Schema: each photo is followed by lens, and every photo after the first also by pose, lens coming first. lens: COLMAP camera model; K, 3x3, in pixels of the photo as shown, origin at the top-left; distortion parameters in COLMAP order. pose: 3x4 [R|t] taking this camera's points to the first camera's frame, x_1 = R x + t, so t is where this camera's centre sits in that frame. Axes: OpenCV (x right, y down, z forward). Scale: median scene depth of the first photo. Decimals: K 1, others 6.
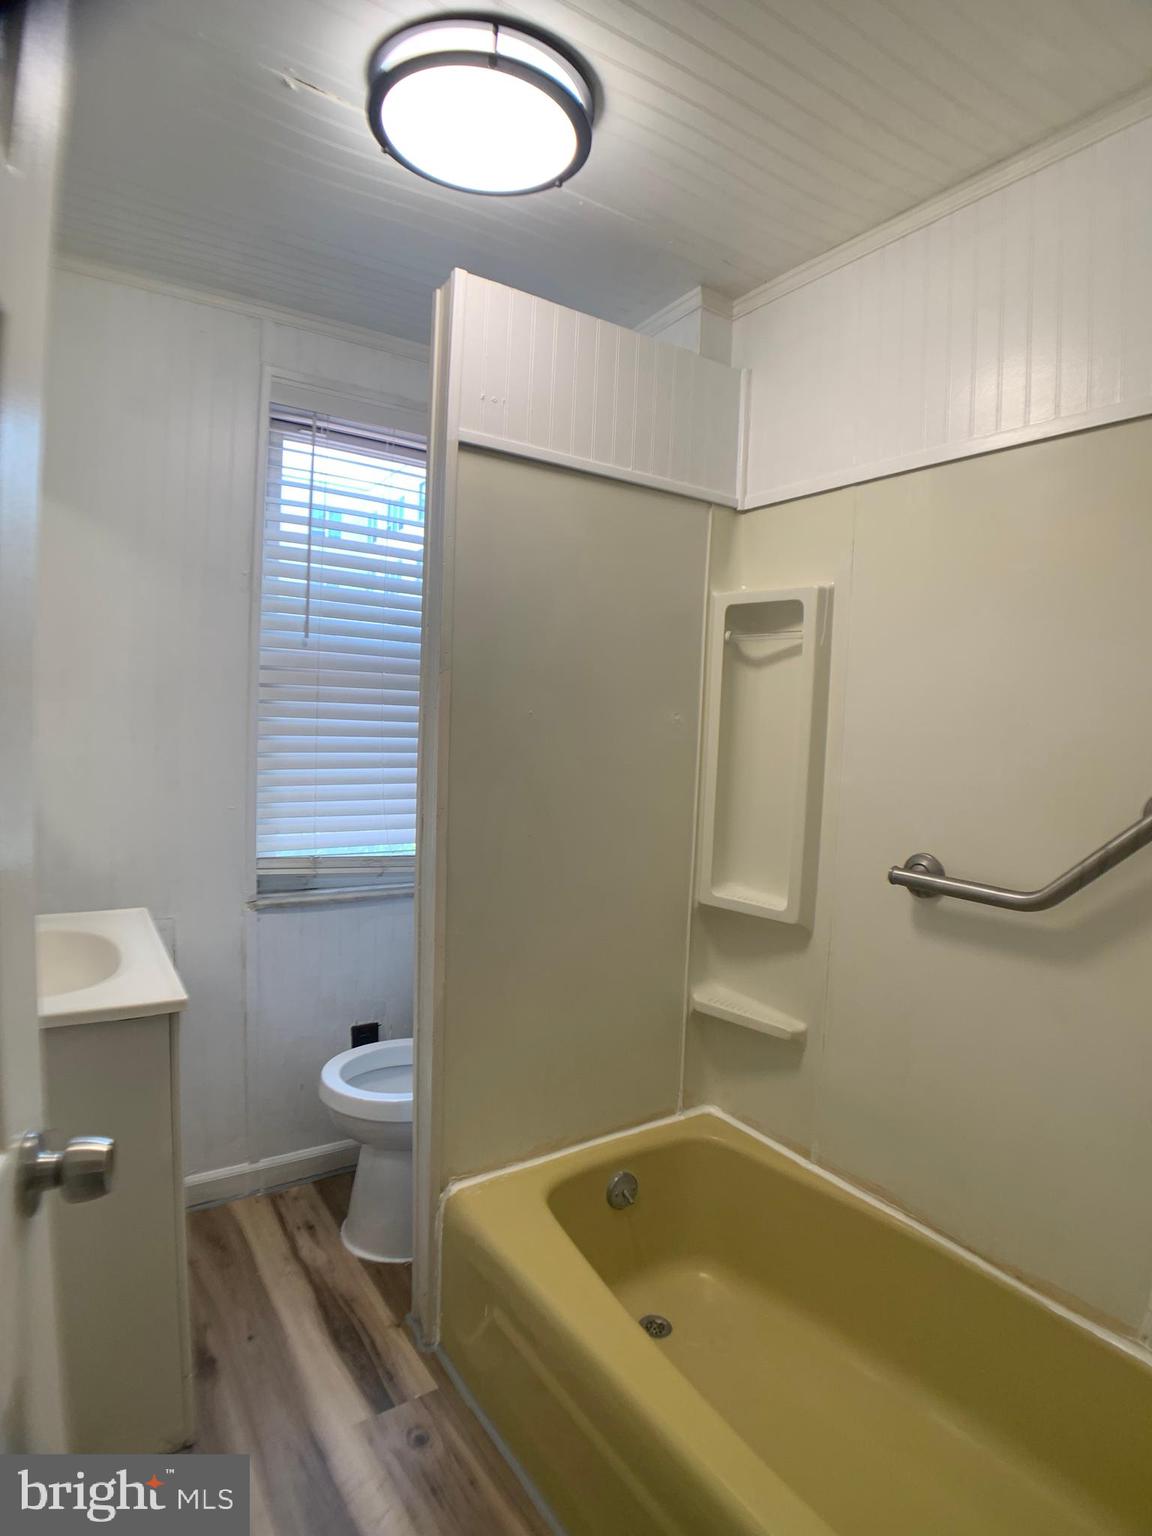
lens RADIAL K [[815.7, 0, 577.8], [0, 815.7, 770.0], [0, 0, 1]] dist [-0.087316, 0.016942]
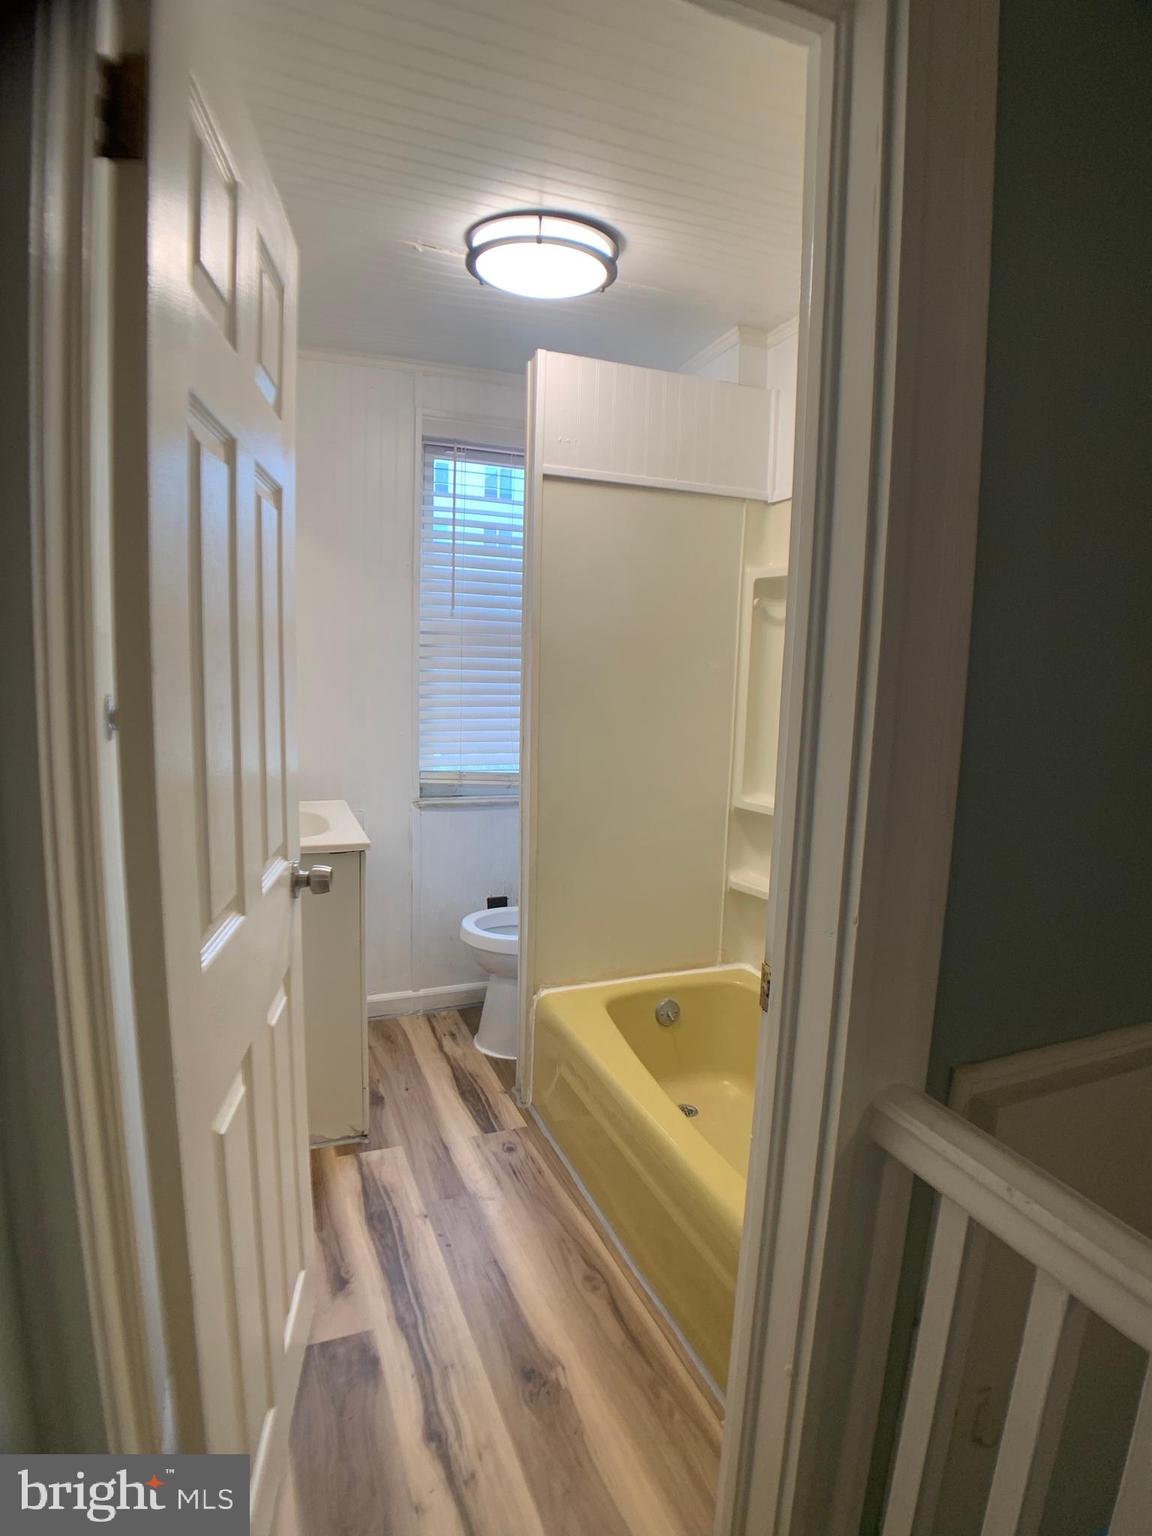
lens RADIAL K [[804.3, 0, 575.6], [0, 804.3, 772.0], [0, 0, 1]] dist [-0.039580, -0.000435]
pose [[0.978138, 0.016524, -0.207298, 0.175099], [-0.003919, 0.998126, 0.061068, 0.030101], [0.207918, -0.058920, 0.976370, -0.343638]]
